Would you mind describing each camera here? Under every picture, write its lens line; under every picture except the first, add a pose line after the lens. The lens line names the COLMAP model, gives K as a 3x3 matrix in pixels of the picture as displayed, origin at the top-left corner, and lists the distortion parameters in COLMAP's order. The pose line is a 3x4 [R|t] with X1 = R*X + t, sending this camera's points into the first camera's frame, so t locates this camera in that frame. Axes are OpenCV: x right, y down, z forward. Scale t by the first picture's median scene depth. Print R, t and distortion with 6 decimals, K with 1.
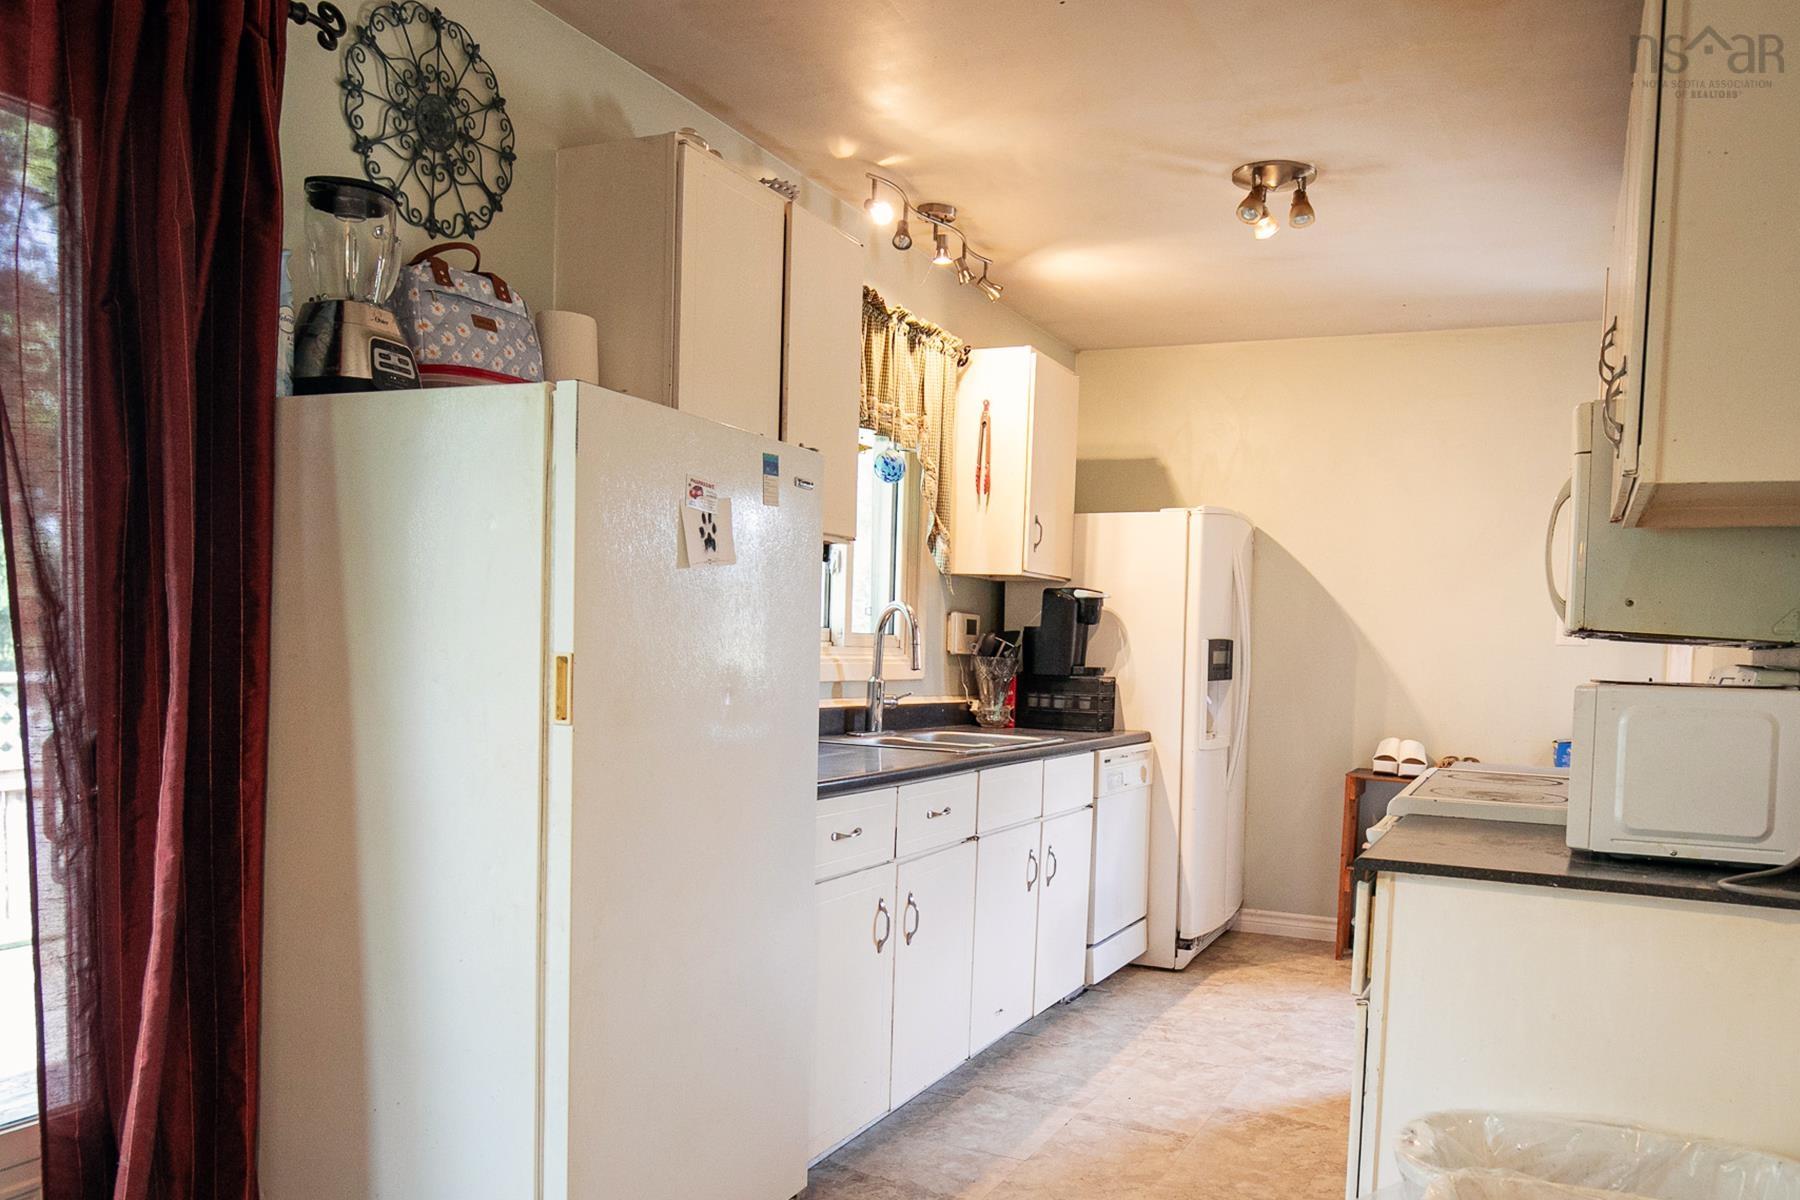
lens RADIAL K [[1357.4, 0, 950.7], [0, 1357.4, 730.5], [0, 0, 1]] dist [-0.010252, -0.010153]
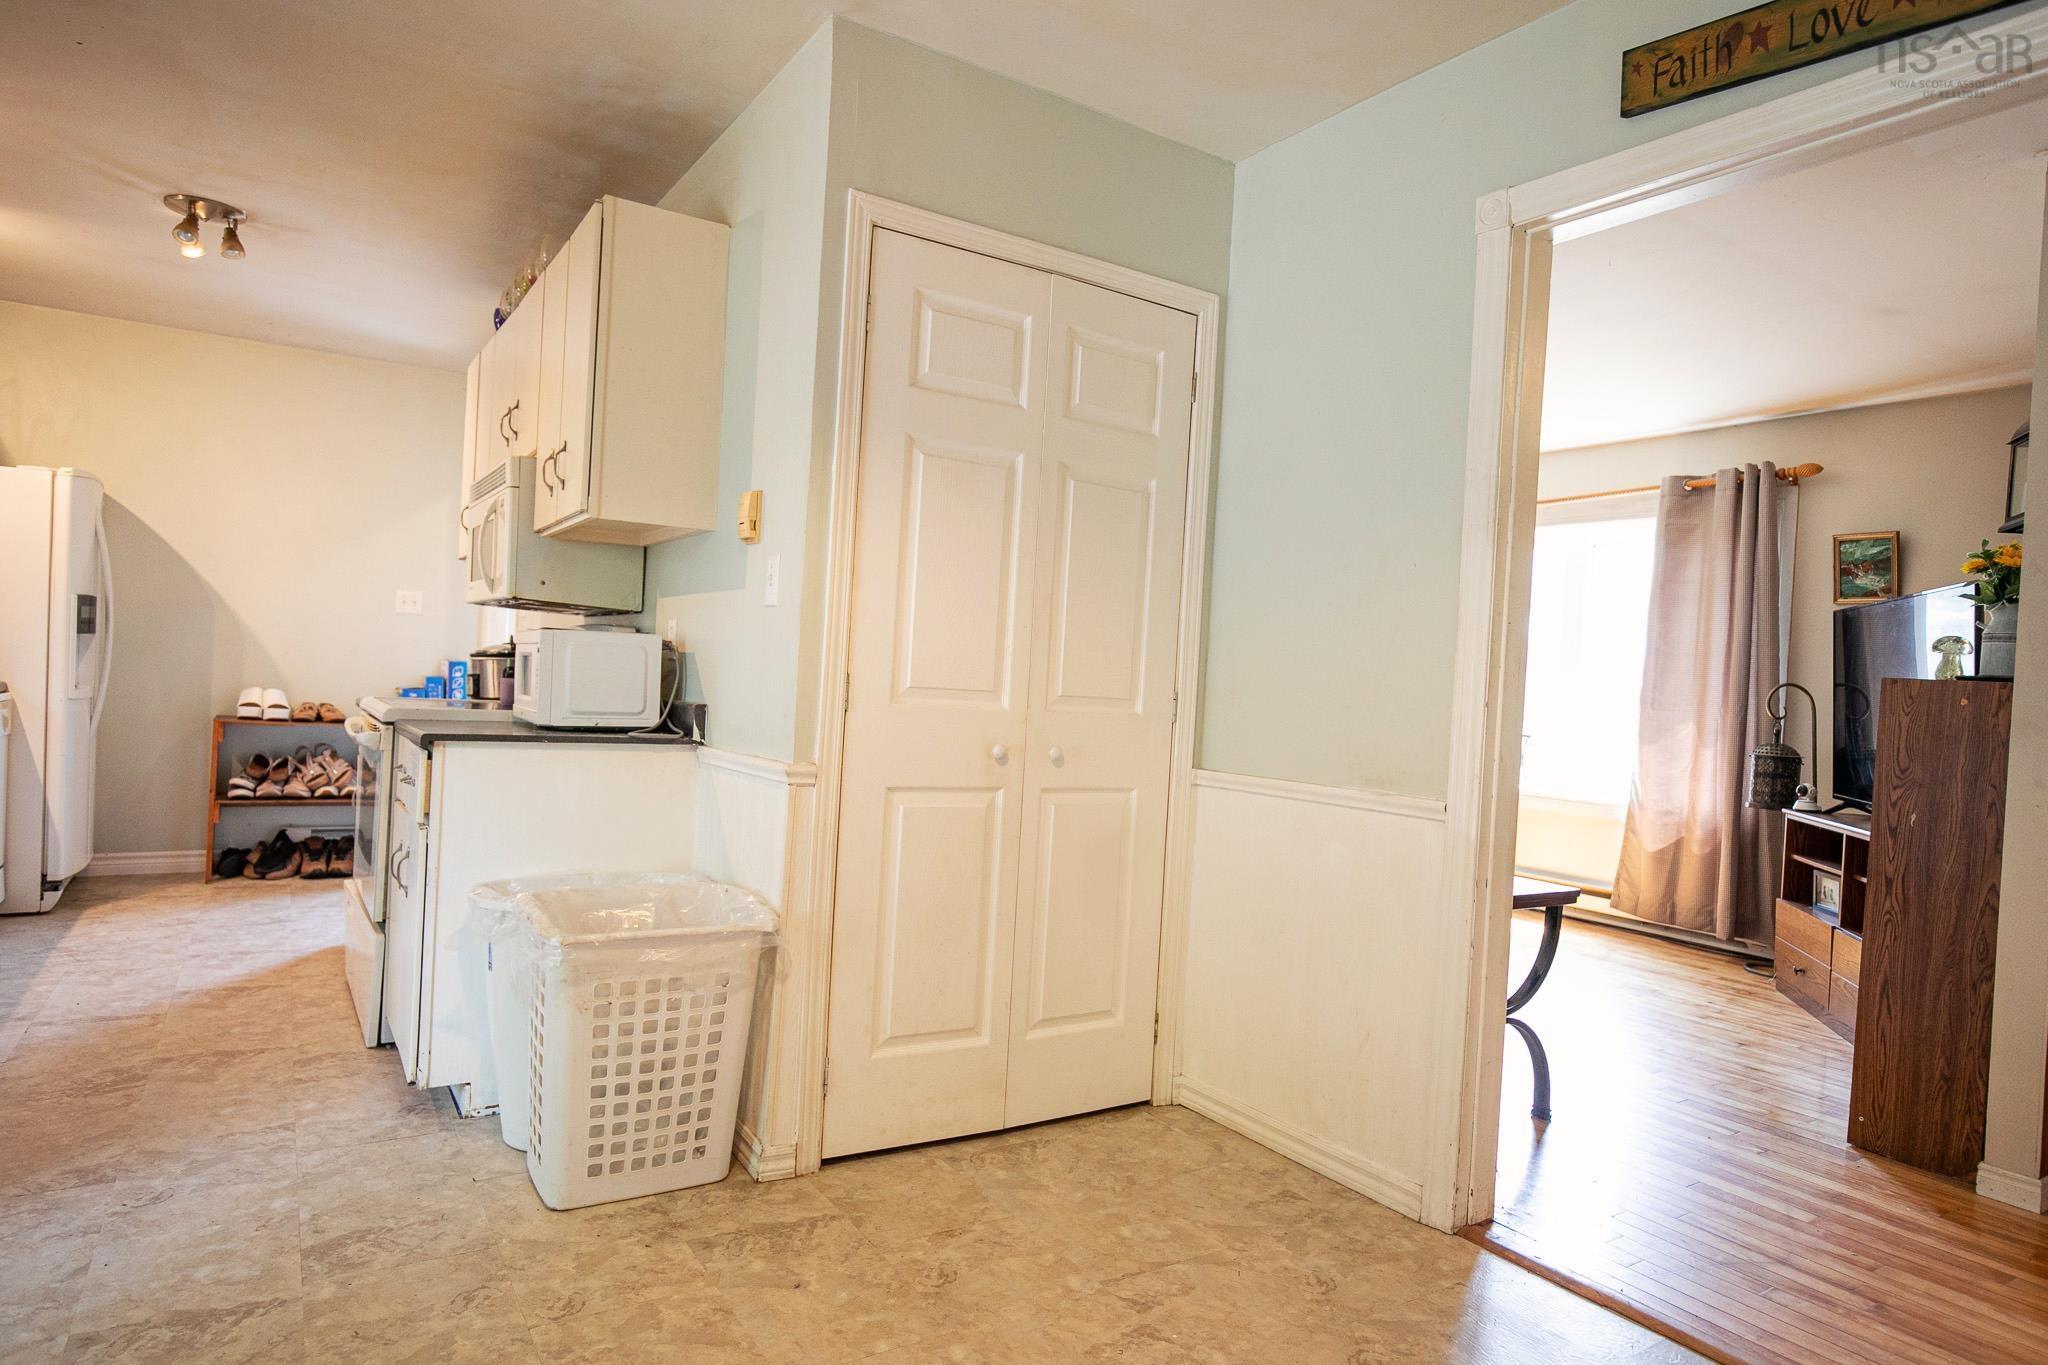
lens RADIAL K [[1171.1, 0, 1020.2], [0, 1171.1, 689.9], [0, 0, 1]] dist [-0.011570, 0.000802]
pose [[0.549063, -0.013366, 0.835674, -0.193954], [0.020058, 0.999795, 0.002813, 0.022866], [-0.835540, 0.015218, 0.549218, -0.135905]]
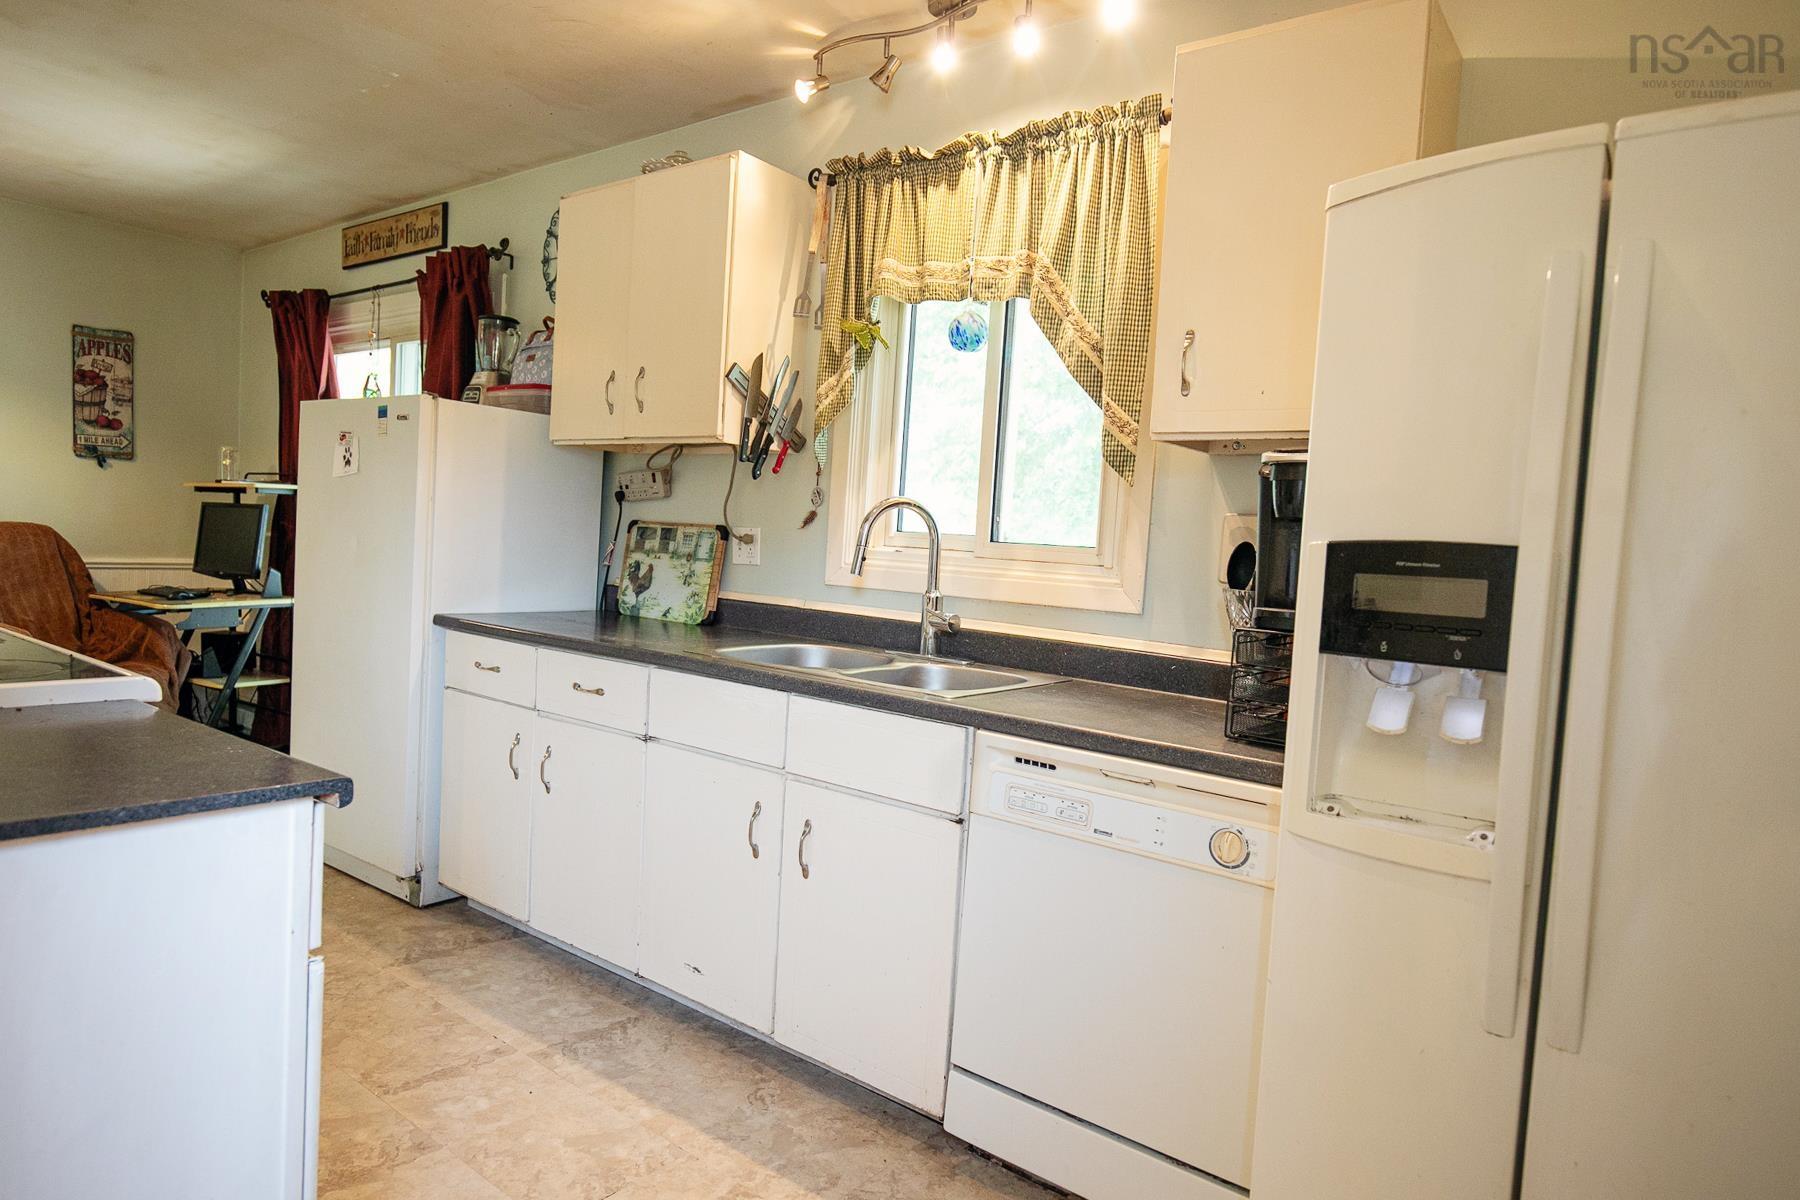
lens RADIAL K [[1029.3, 0, 853.3], [0, 1029.3, 602.3], [0, 0, 1]] dist [-0.011570, 0.000802]
pose [[-0.231405, 0.013937, -0.972758, 0.568618], [-0.128950, 0.990636, 0.044869, -0.053739], [0.964274, 0.135820, -0.227441, 1.091653]]
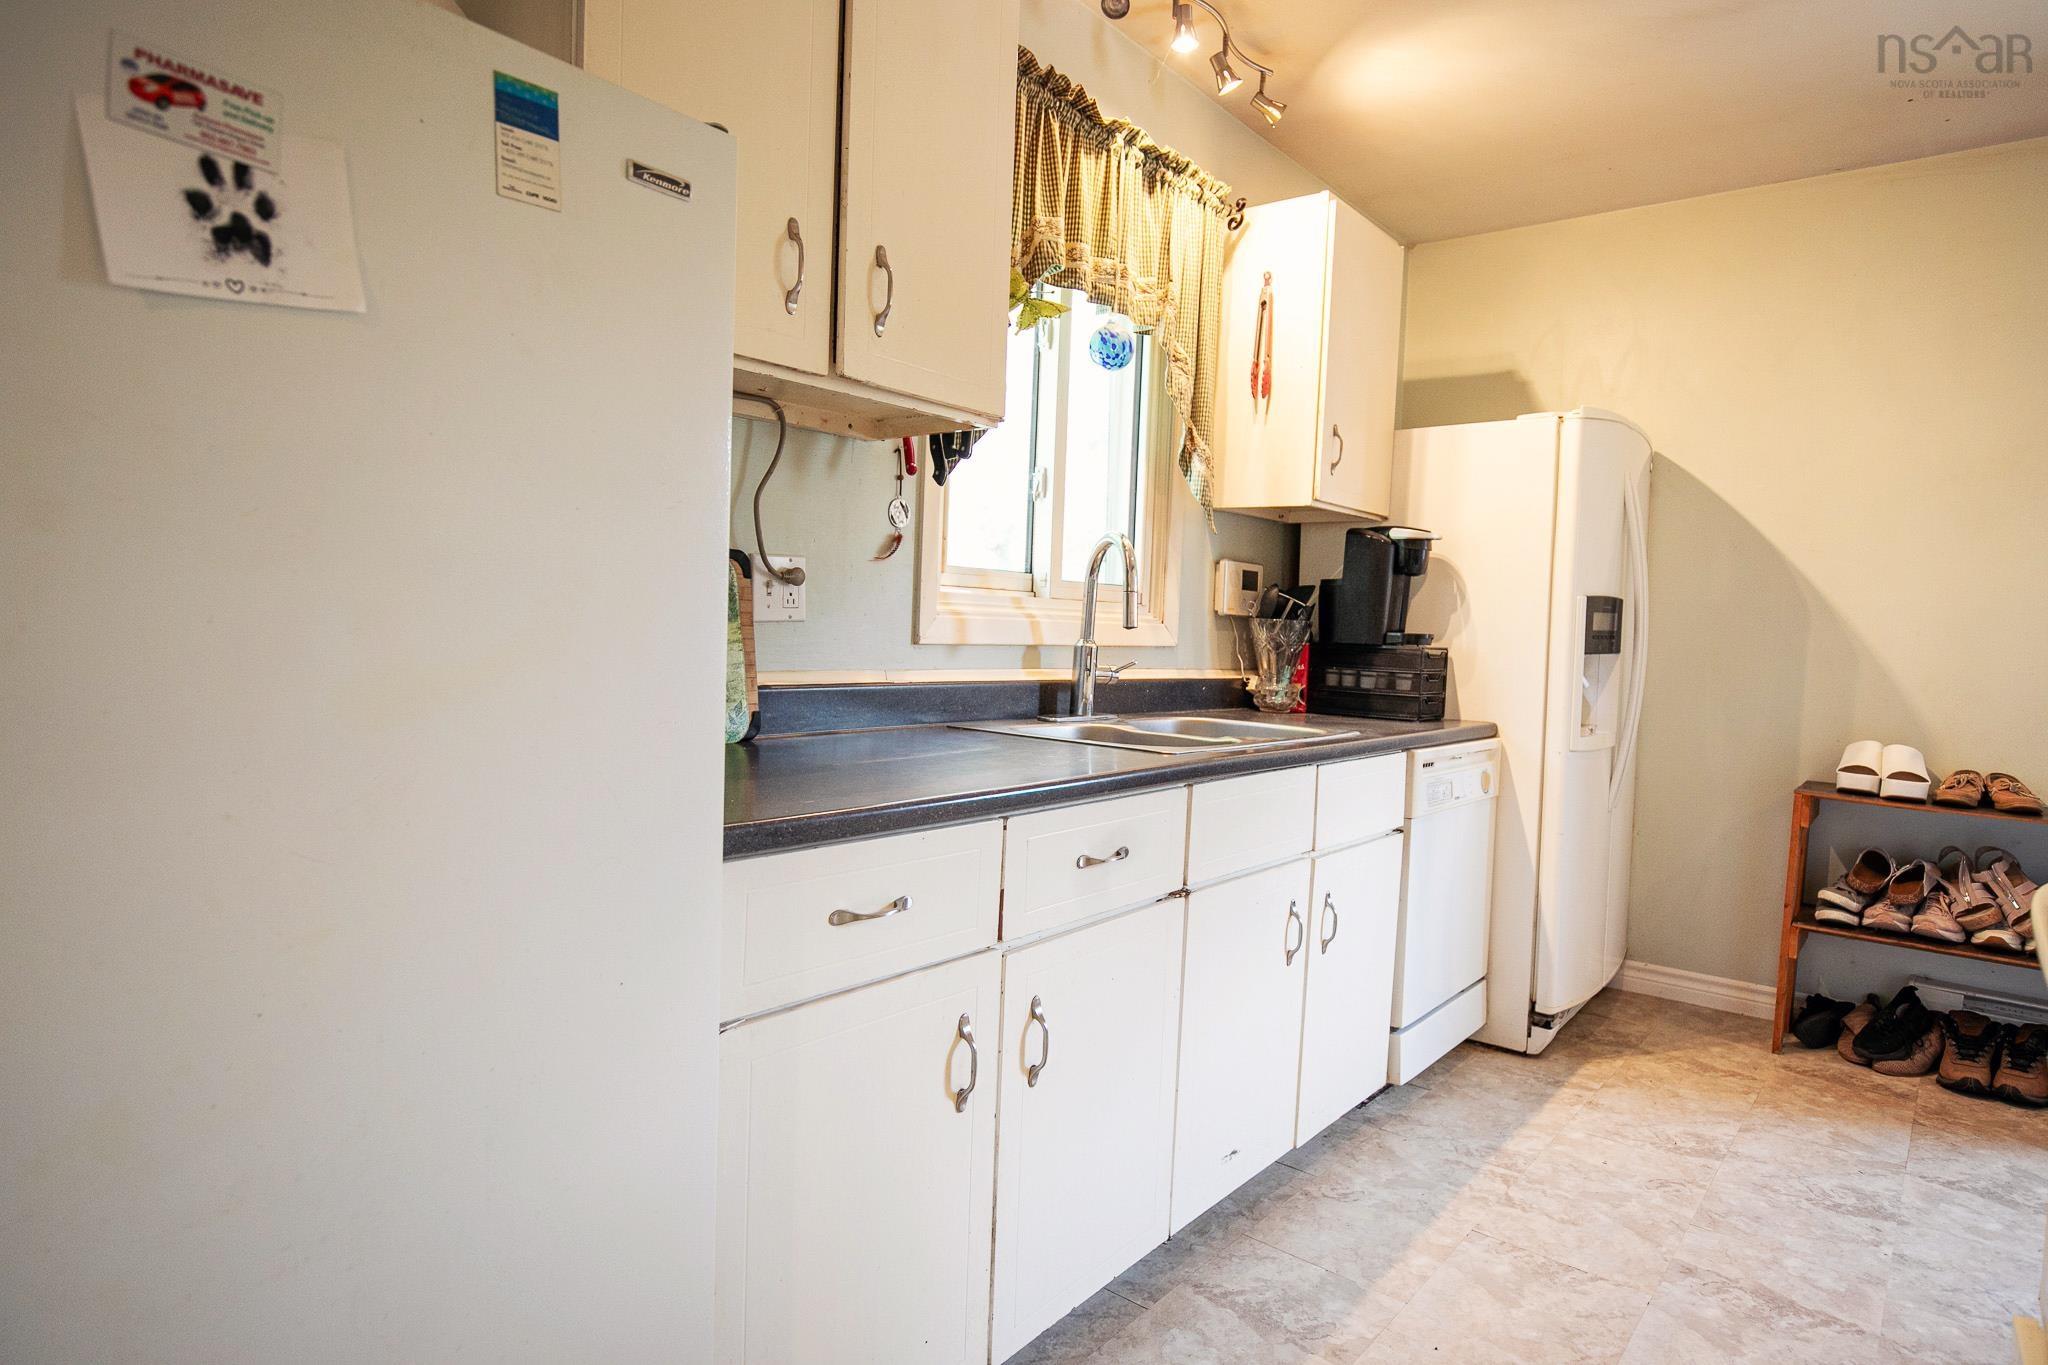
lens RADIAL K [[1171.1, 0, 1012.9], [0, 1171.1, 687.1], [0, 0, 1]] dist [-0.011570, 0.000802]
pose [[0.966908, 0.019917, -0.254347, 0.065592], [-0.023684, 0.999650, -0.011757, -0.005959], [0.254024, 0.017392, 0.967041, 0.389454]]
